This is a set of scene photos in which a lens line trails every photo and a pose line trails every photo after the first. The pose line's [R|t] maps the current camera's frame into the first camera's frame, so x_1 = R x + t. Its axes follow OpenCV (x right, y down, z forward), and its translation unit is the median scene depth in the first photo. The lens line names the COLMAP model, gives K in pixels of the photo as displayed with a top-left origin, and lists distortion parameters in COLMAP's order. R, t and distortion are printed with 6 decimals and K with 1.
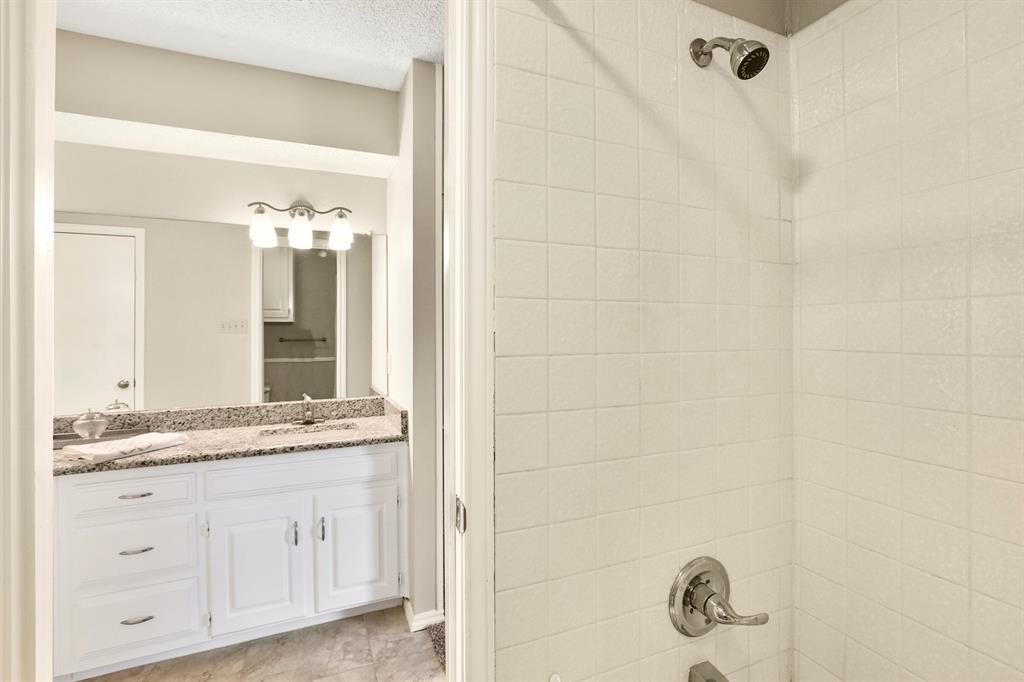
lens RADIAL K [[463.9, 0, 511.2], [0, 463.9, 335.6], [0, 0, 1]] dist [-0.026381, 0.007585]
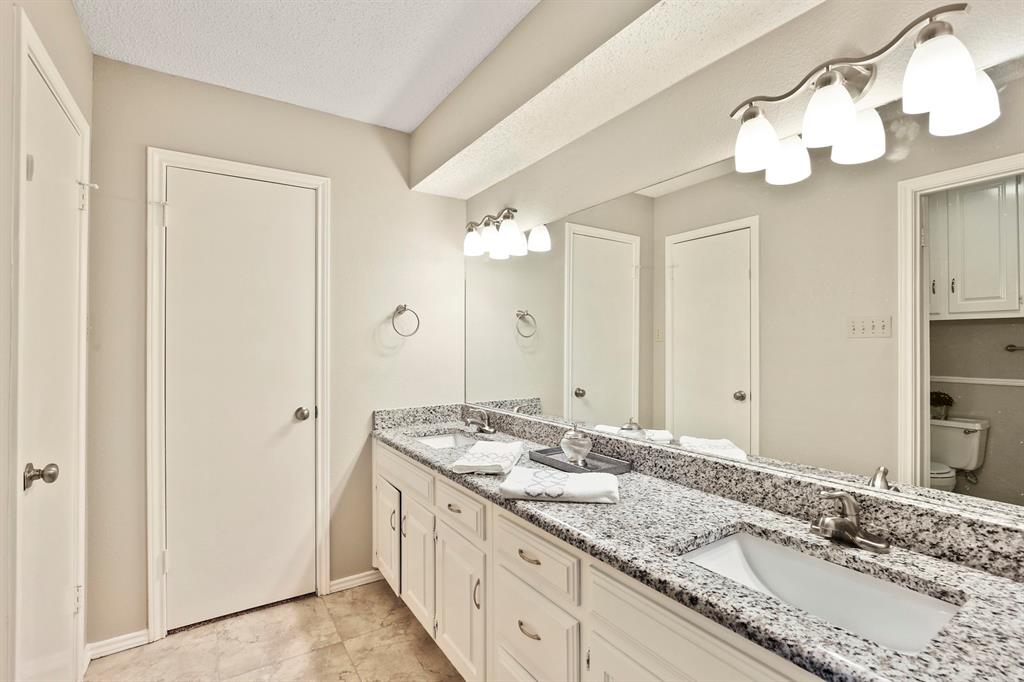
lens RADIAL K [[466.6, 0, 514.7], [0, 466.6, 341.9], [0, 0, 1]] dist [-0.005350, -0.000083]
pose [[0.171061, 0.006542, -0.985239, -0.051641], [0.000315, 0.999978, 0.006695, -0.007460], [0.985260, -0.001455, 0.171055, 0.638314]]
